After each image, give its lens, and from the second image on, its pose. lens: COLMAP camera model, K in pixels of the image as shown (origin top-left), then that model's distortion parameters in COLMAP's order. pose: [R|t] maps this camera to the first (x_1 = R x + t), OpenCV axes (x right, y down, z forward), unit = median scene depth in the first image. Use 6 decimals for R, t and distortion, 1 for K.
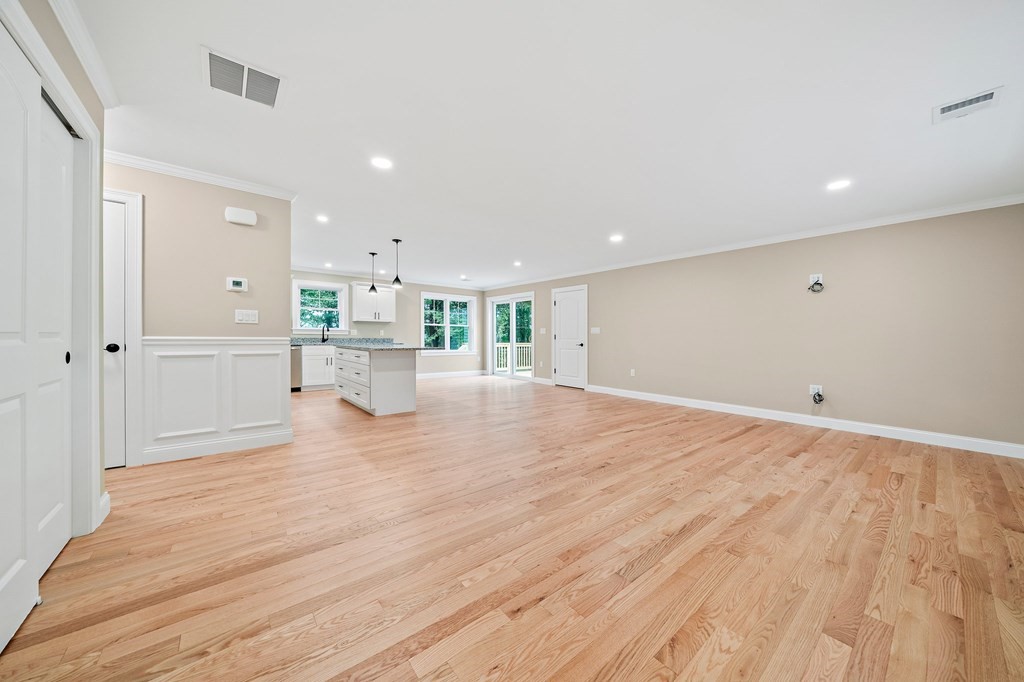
lens RADIAL K [[355.0, 0, 513.9], [0, 355.0, 339.8], [0, 0, 1]] dist [-0.007333, 0.000155]
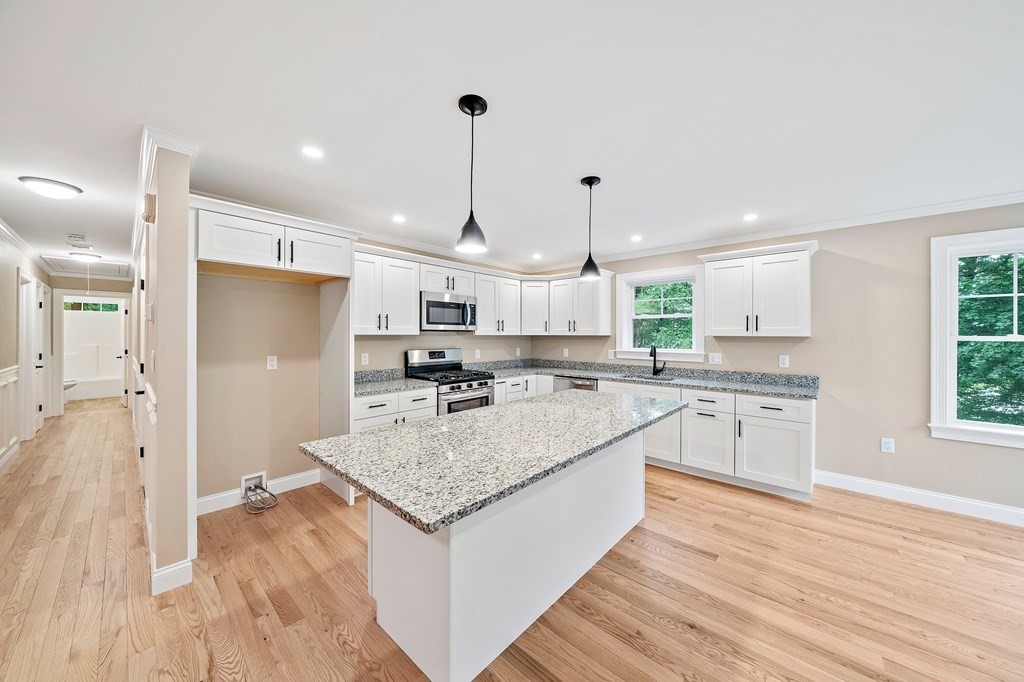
lens RADIAL K [[355.0, 0, 517.1], [0, 355.0, 336.6], [0, 0, 1]] dist [-0.007333, 0.000155]
pose [[0.159495, -0.006294, -0.987179, -0.006051], [-0.007093, 0.999947, -0.007522, -0.048365], [0.987173, 0.008202, 0.159442, 0.686405]]
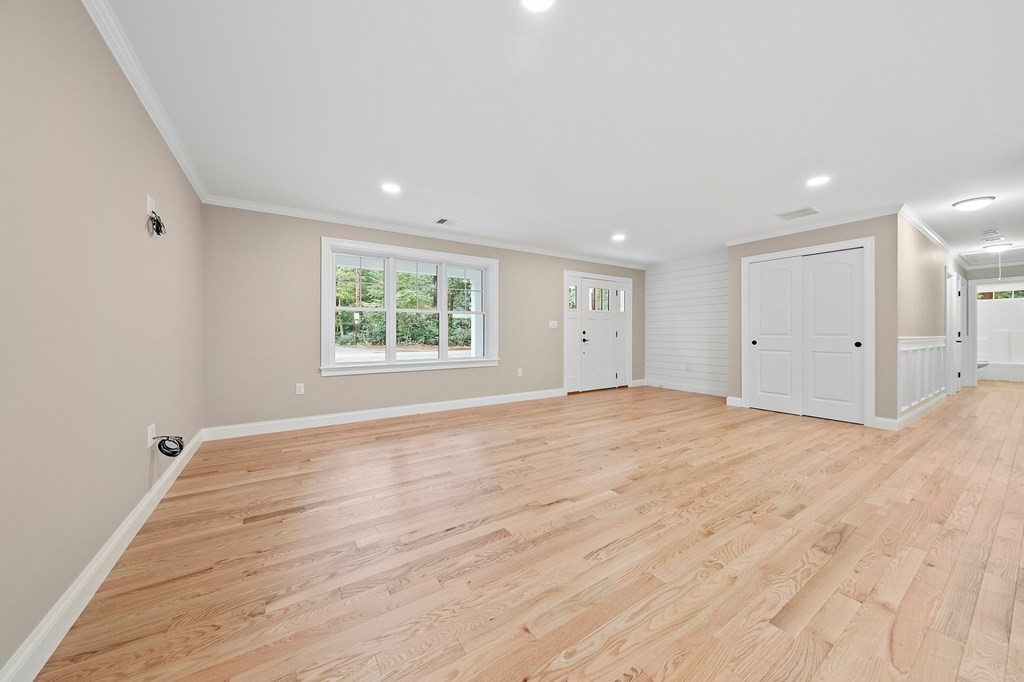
lens RADIAL K [[355.0, 0, 517.9], [0, 355.0, 332.0], [0, 0, 1]] dist [-0.007333, 0.000155]
pose [[-0.995428, -0.010155, 0.094978, 0.184127], [-0.009901, 0.999946, 0.003146, -0.003711], [-0.095005, 0.002192, -0.995474, 0.852963]]
